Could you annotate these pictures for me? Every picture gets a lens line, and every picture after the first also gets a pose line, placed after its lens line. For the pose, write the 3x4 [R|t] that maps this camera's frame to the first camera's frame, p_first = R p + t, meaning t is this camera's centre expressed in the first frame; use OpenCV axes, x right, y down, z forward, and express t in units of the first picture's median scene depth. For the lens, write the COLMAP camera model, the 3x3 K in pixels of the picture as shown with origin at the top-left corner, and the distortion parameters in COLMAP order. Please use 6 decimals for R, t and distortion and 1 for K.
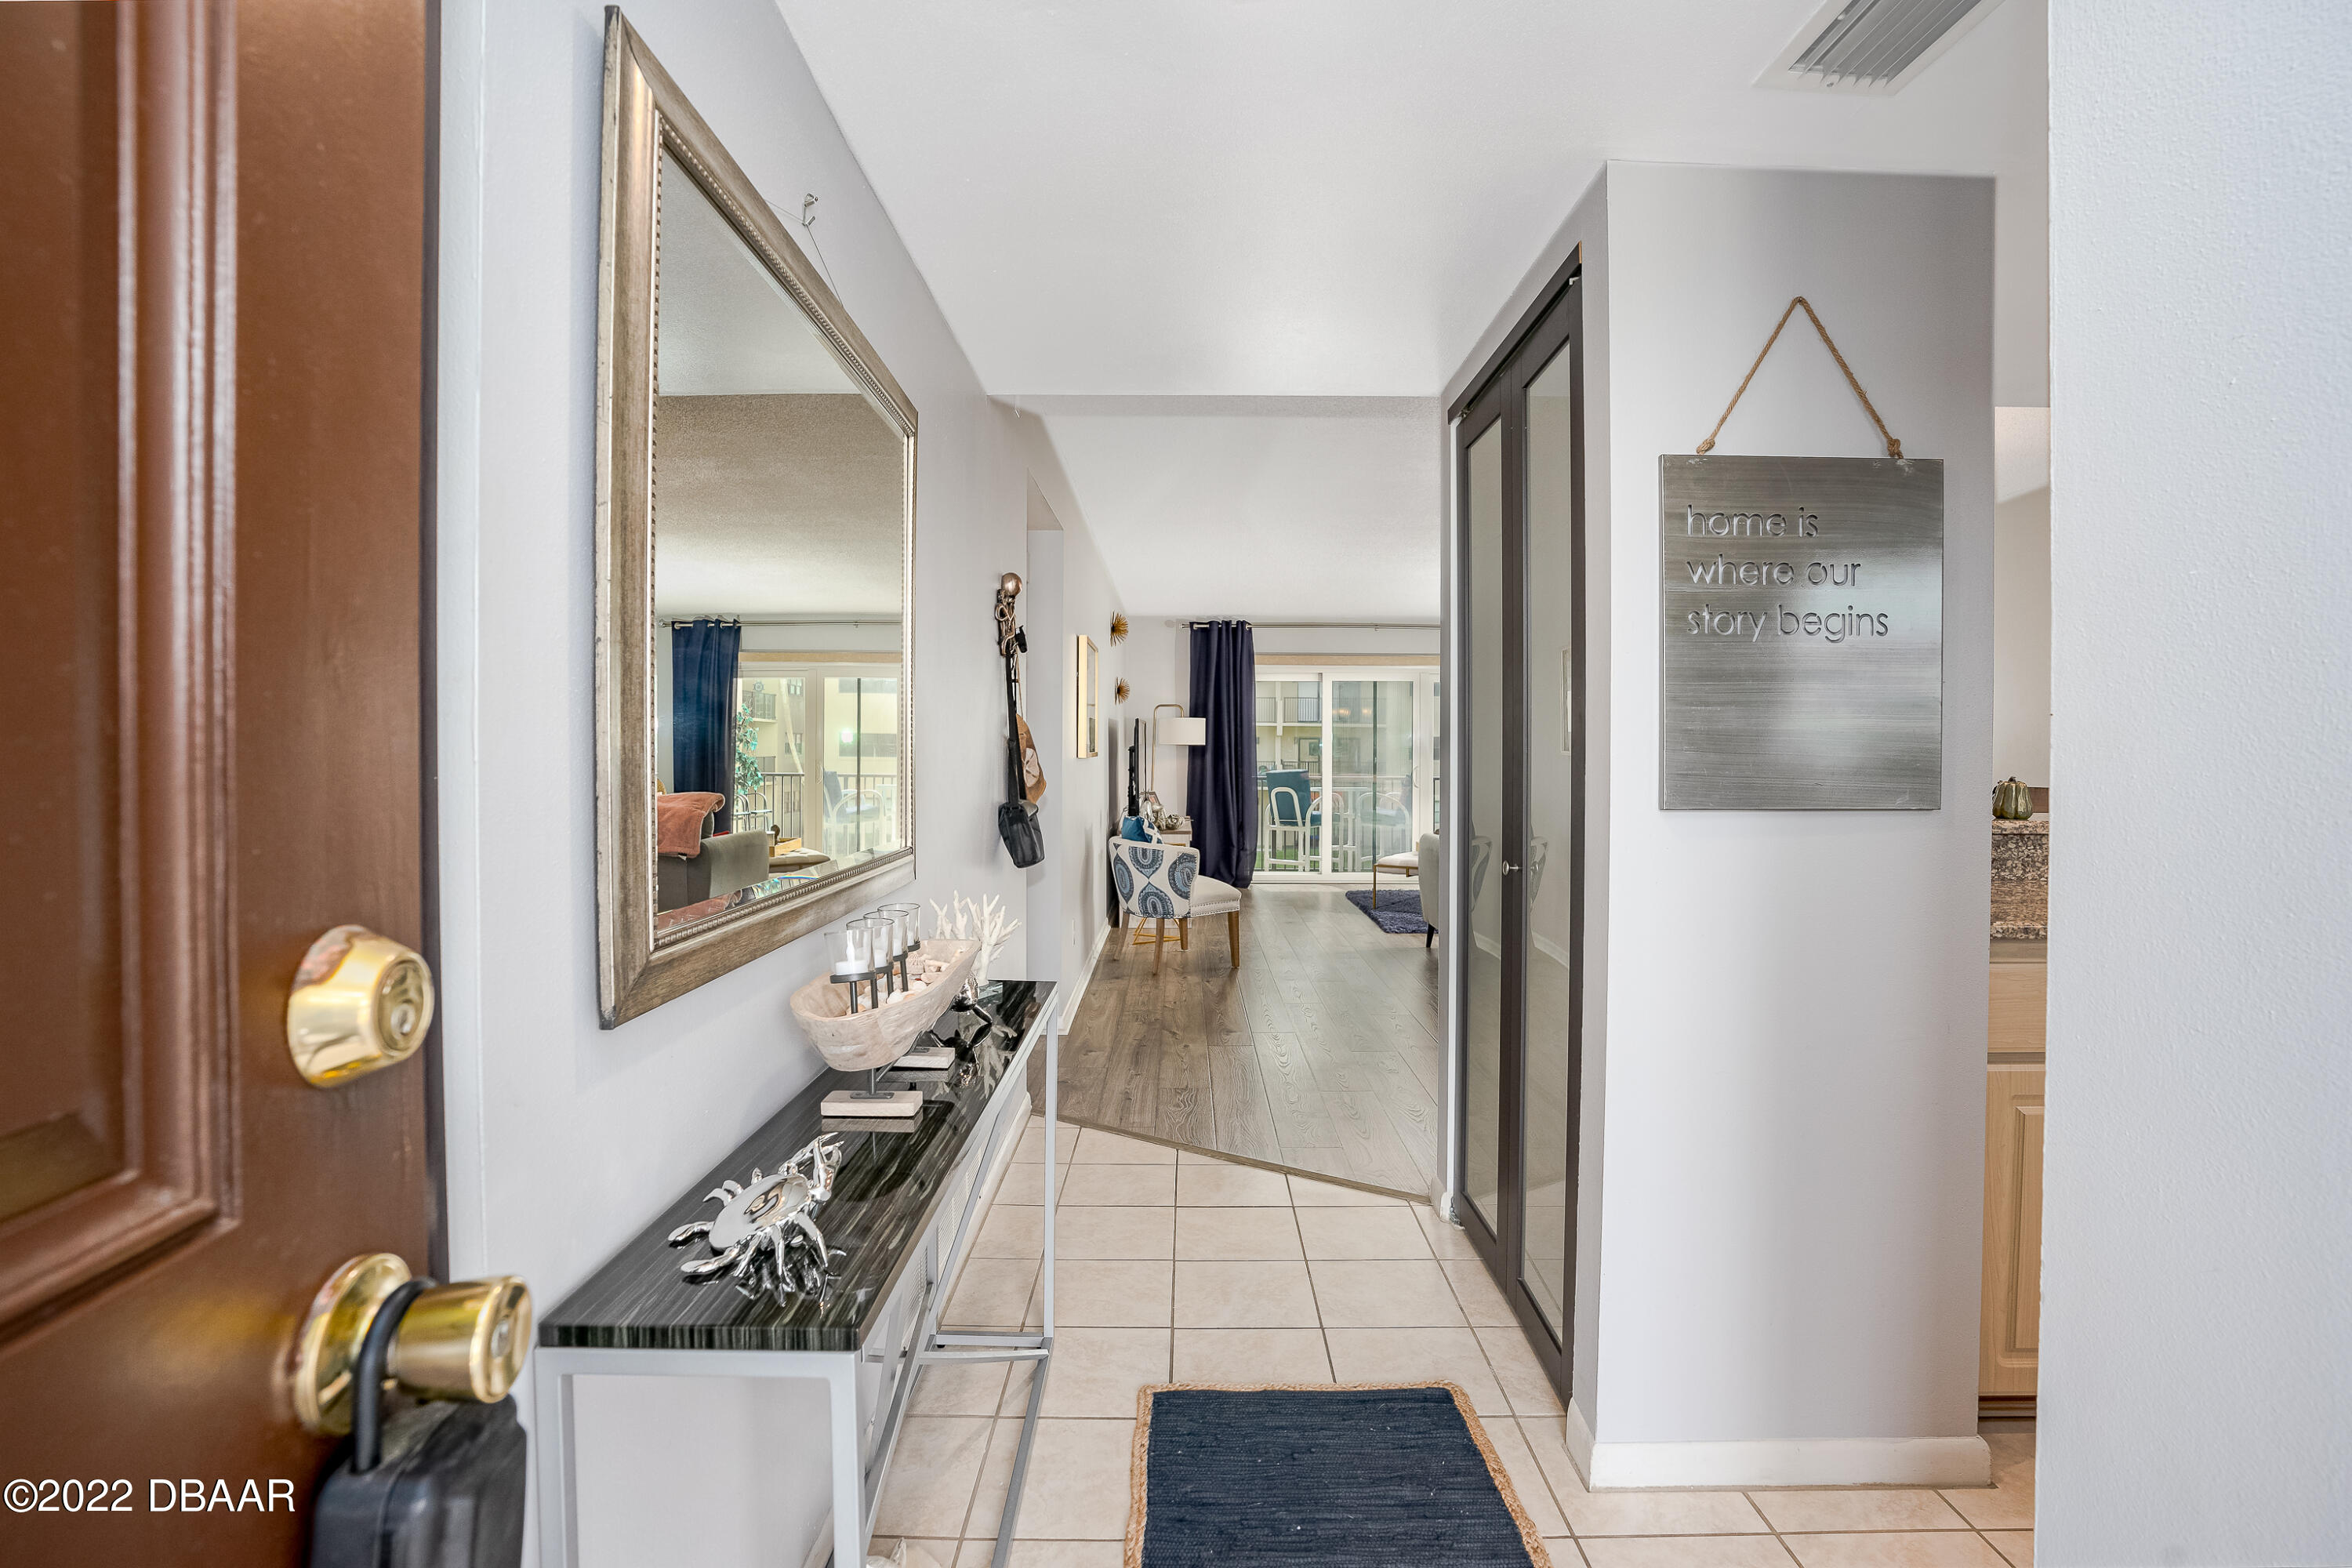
lens RADIAL K [[1060.1, 0, 1170.8], [0, 1060.1, 751.4], [0, 0, 1]] dist [0.000456, 0.000039]
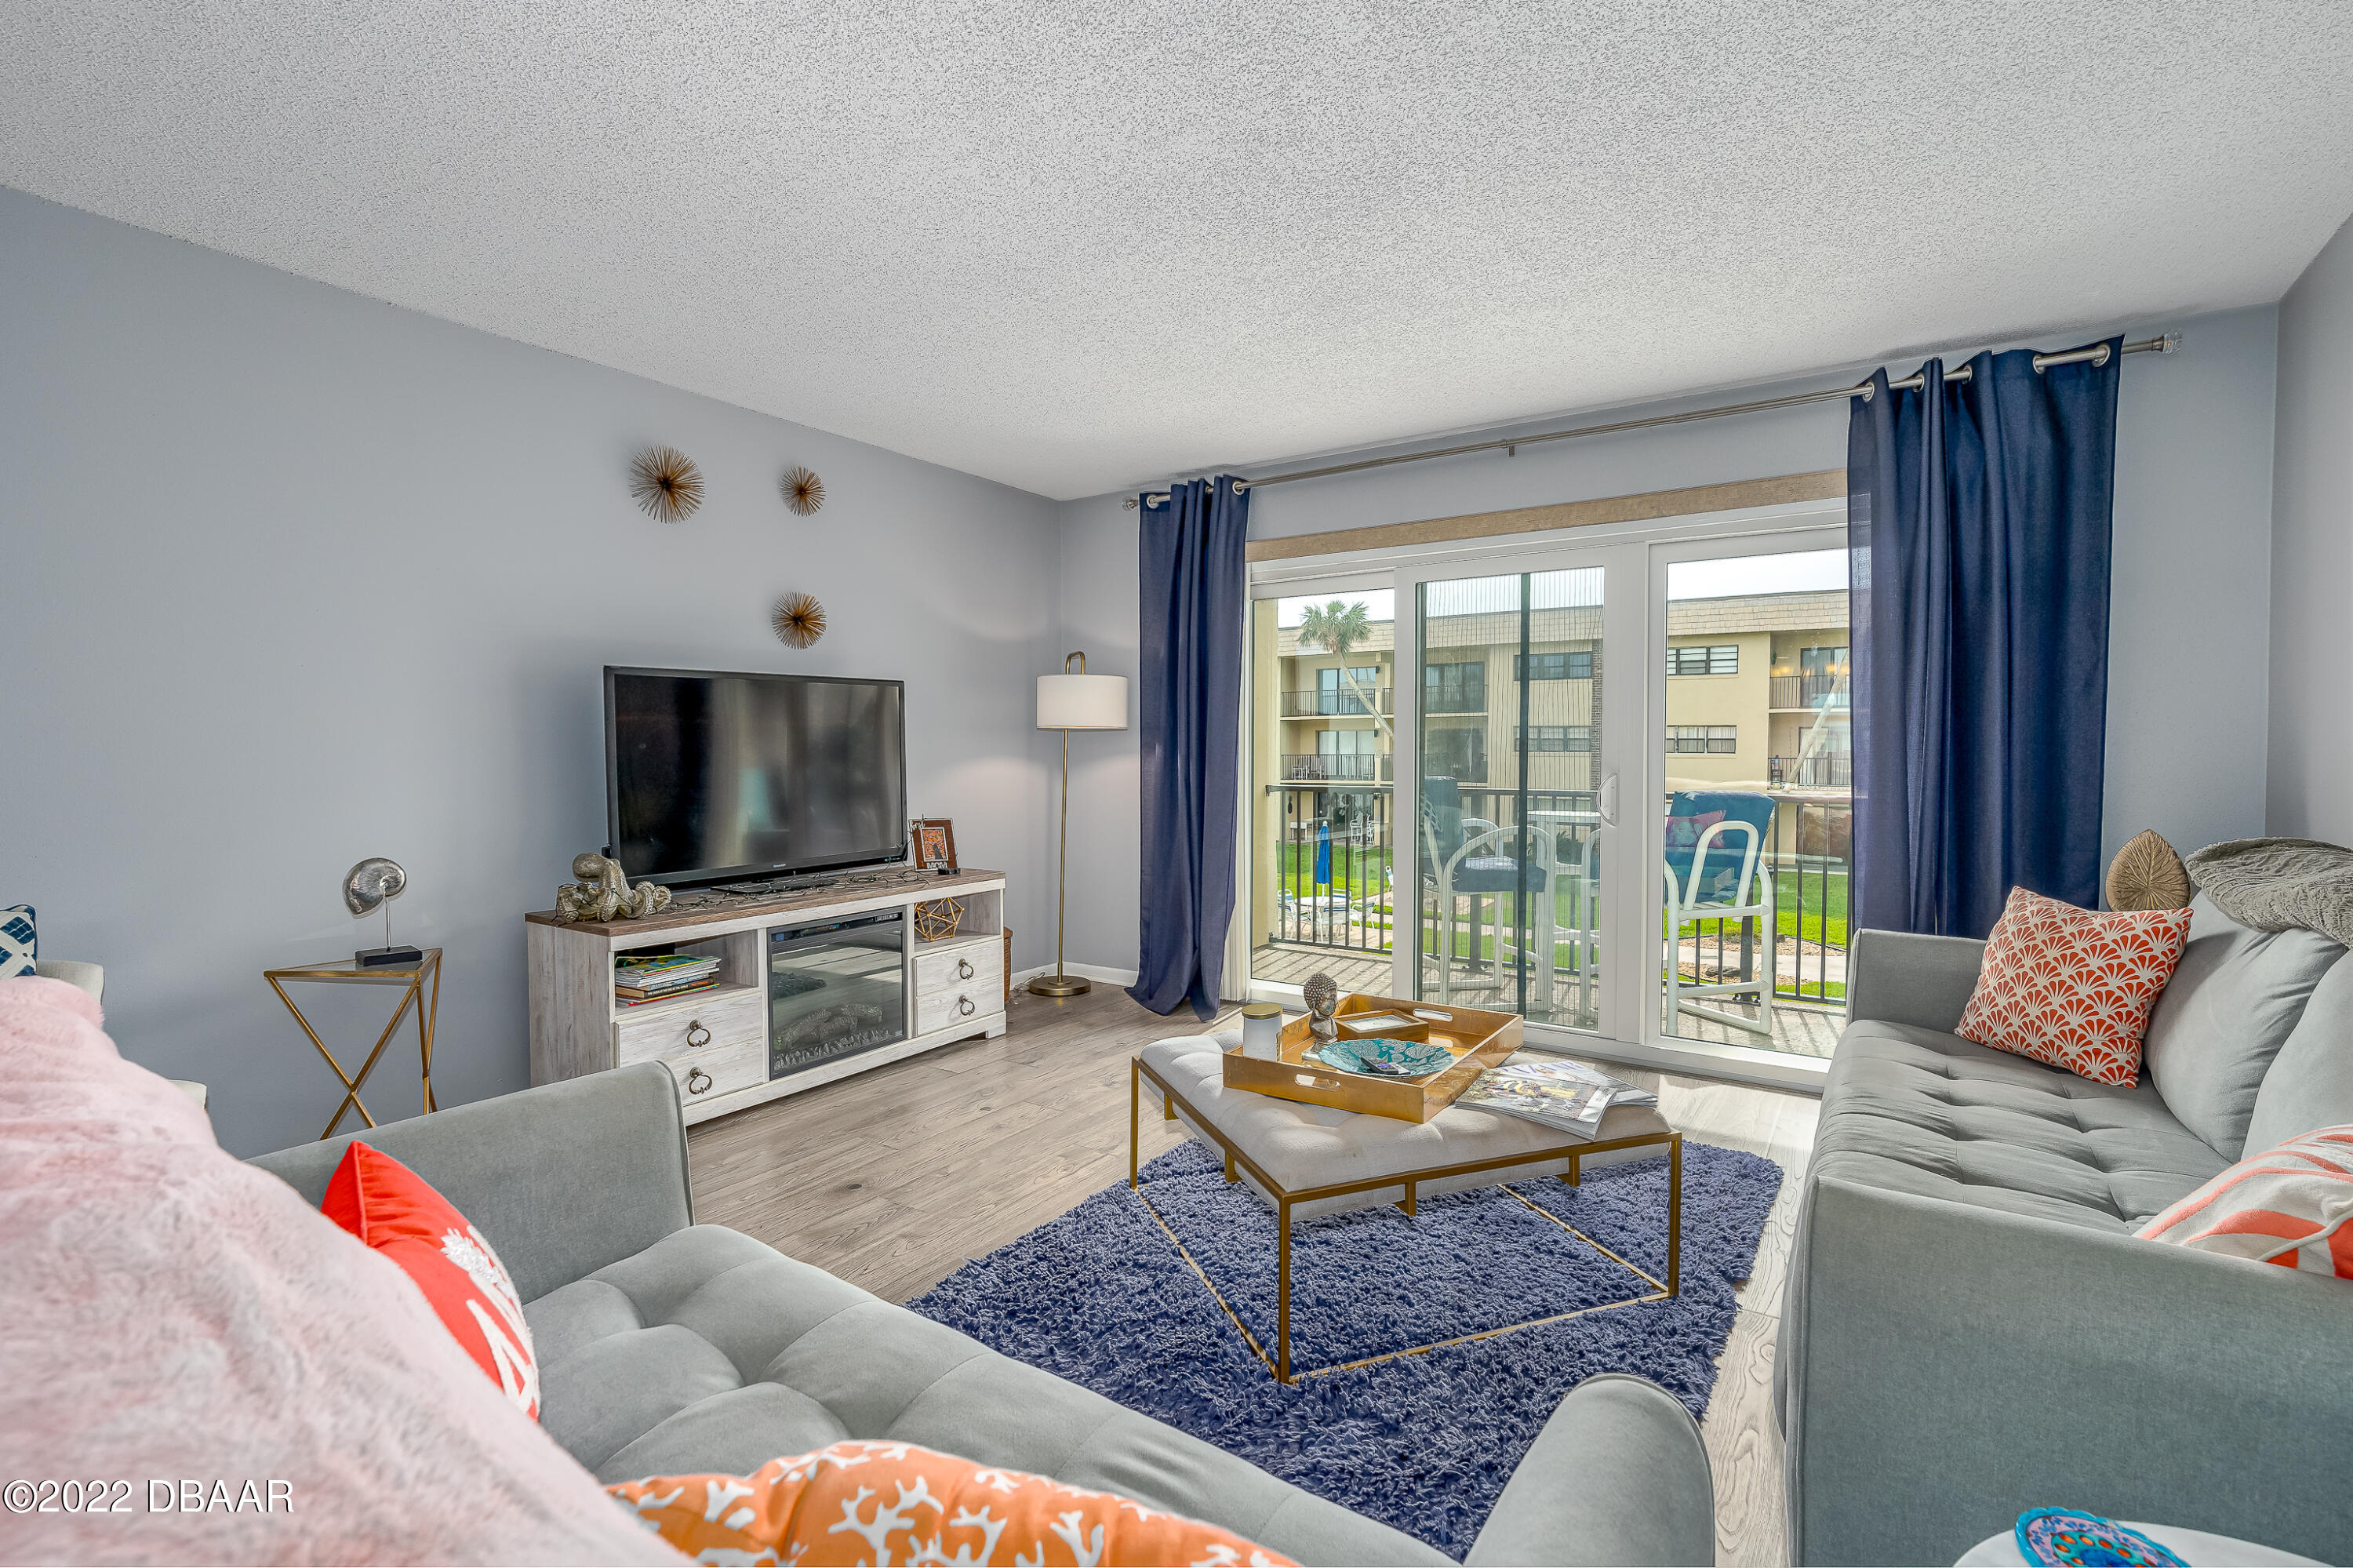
lens RADIAL K [[1090.3, 0, 1169.5], [0, 1090.3, 771.2], [0, 0, 1]] dist [-0.001029, 0.000015]
pose [[0.834830, 0.009309, -0.550428, 0.320157], [-0.004771, 0.999942, 0.009676, 0.008131], [0.550486, -0.005452, 0.834826, 0.563099]]
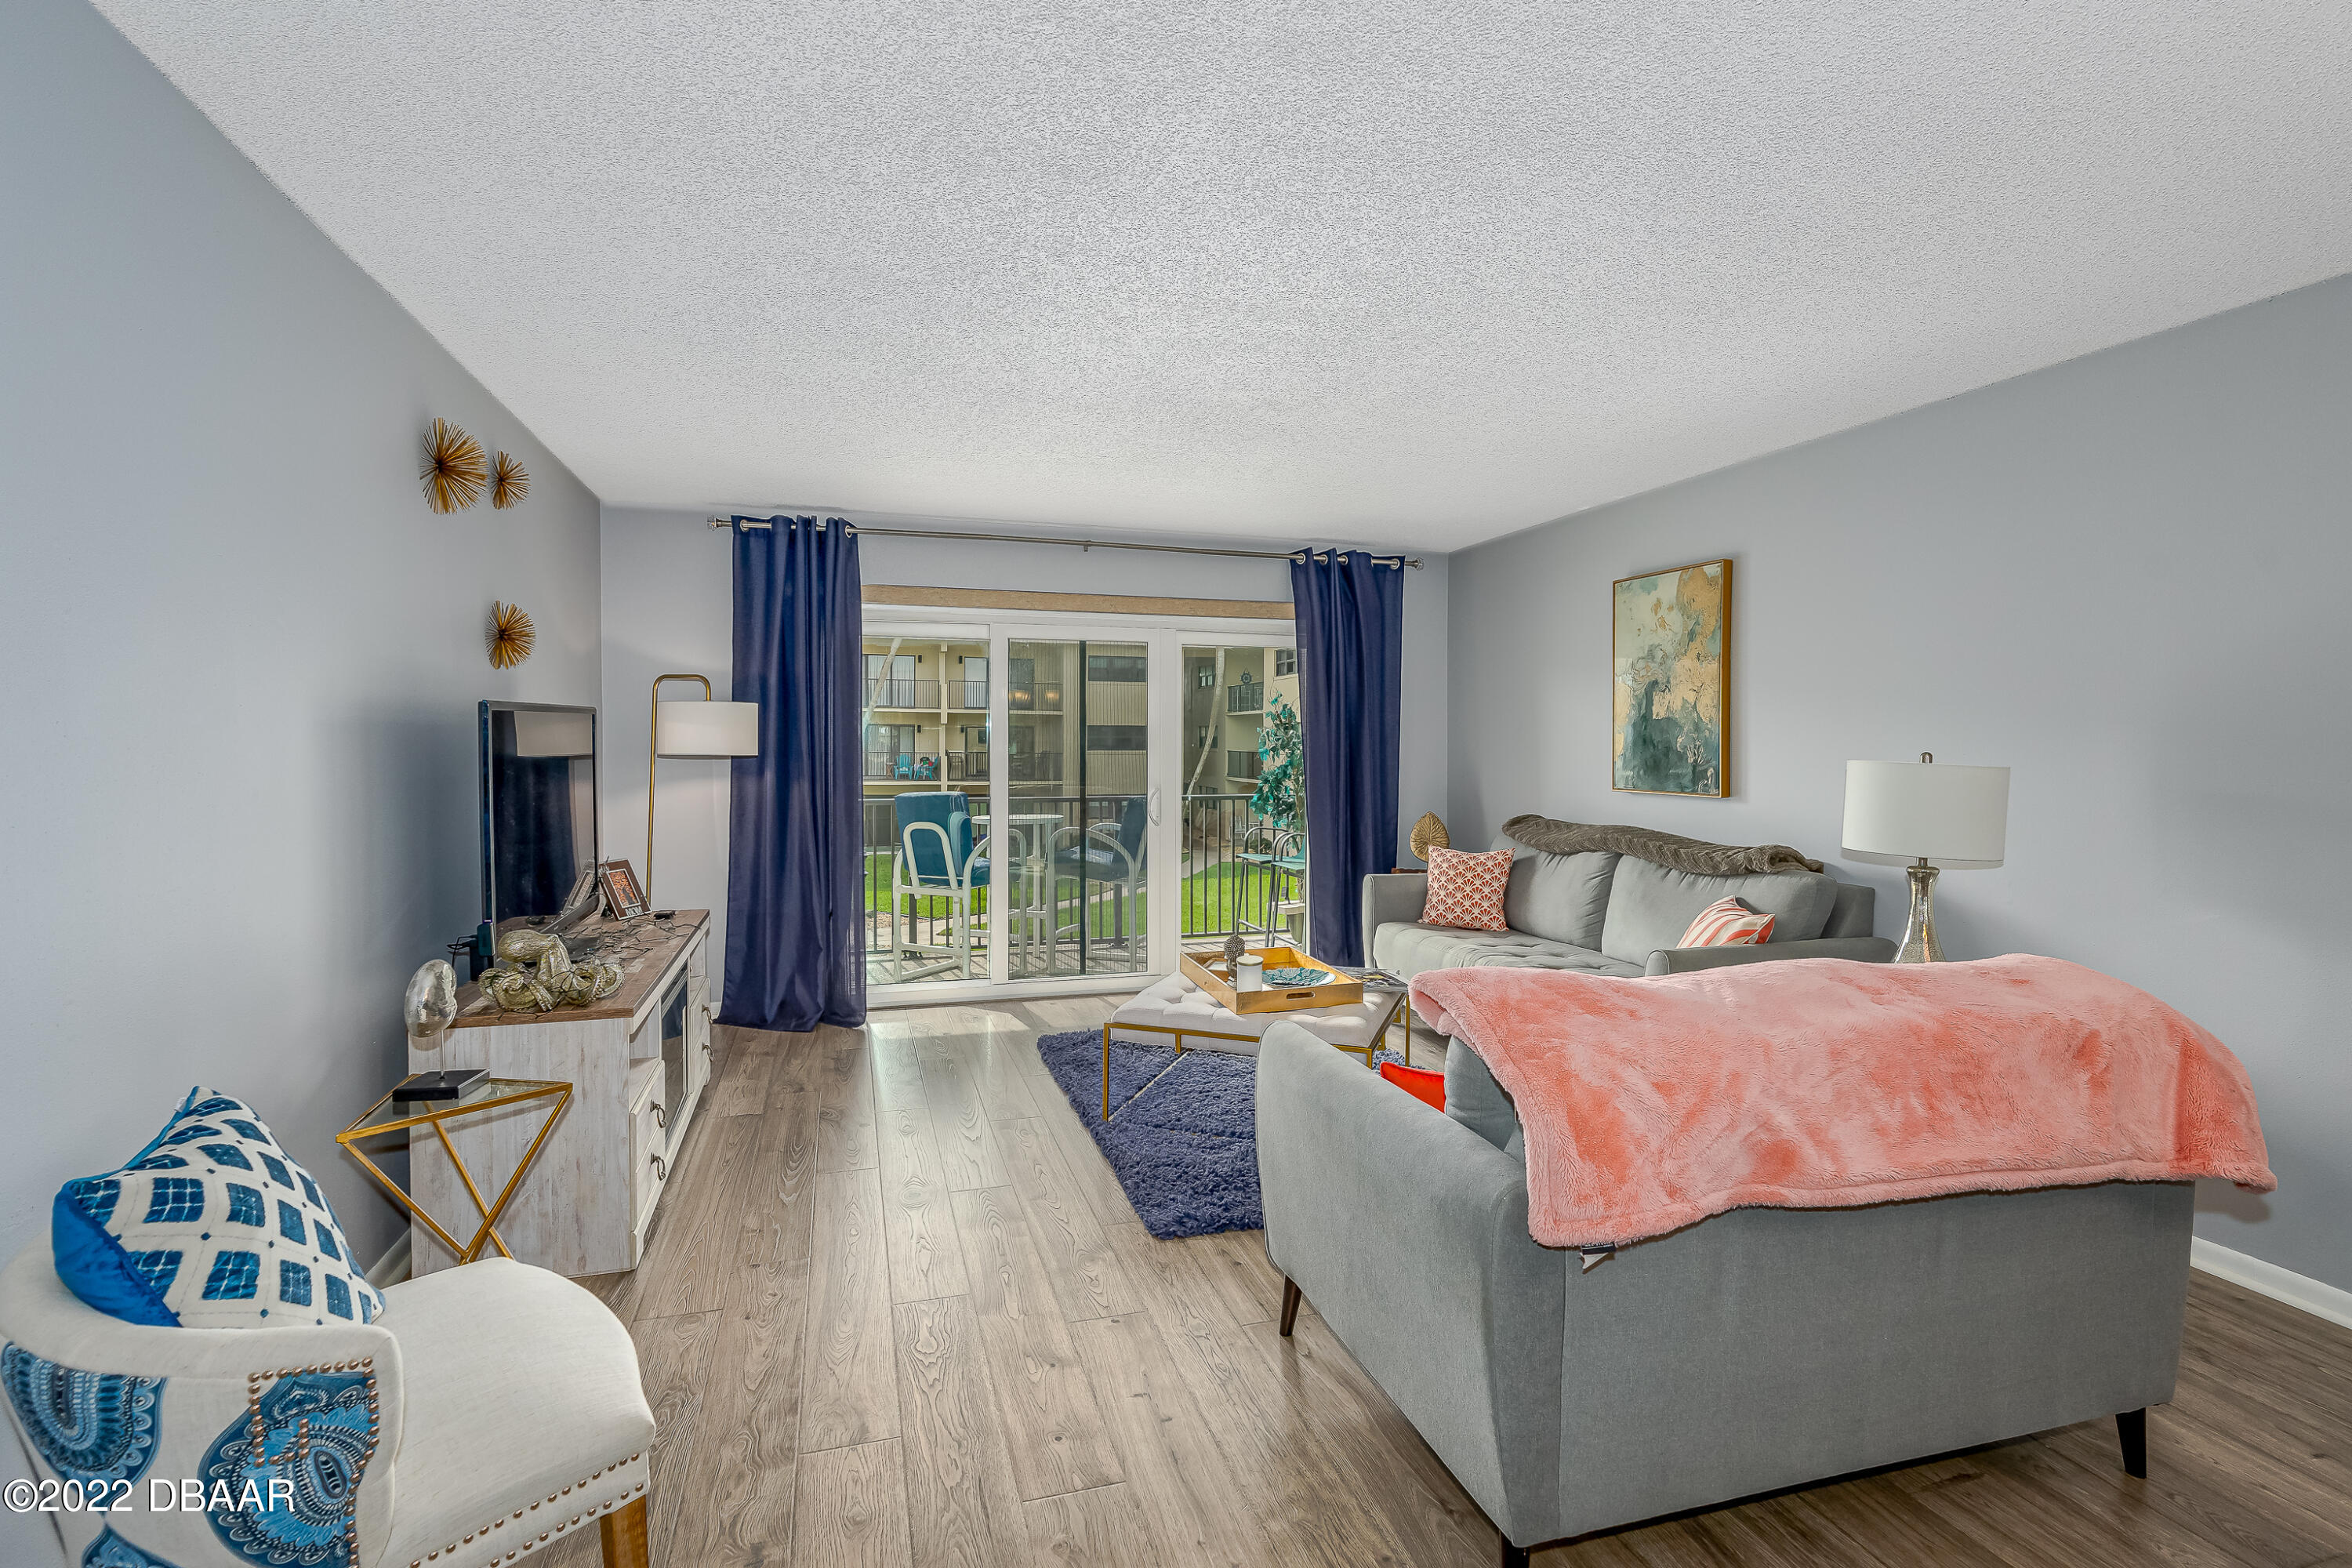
lens RADIAL K [[1089.8, 0, 1169.0], [0, 1089.8, 771.2], [0, 0, 1]] dist [-0.001029, 0.000015]
pose [[0.955701, -0.008046, 0.294230, 0.064220], [-0.001141, 0.999518, 0.031037, -0.014714], [-0.294338, -0.029998, 0.955231, 0.427019]]
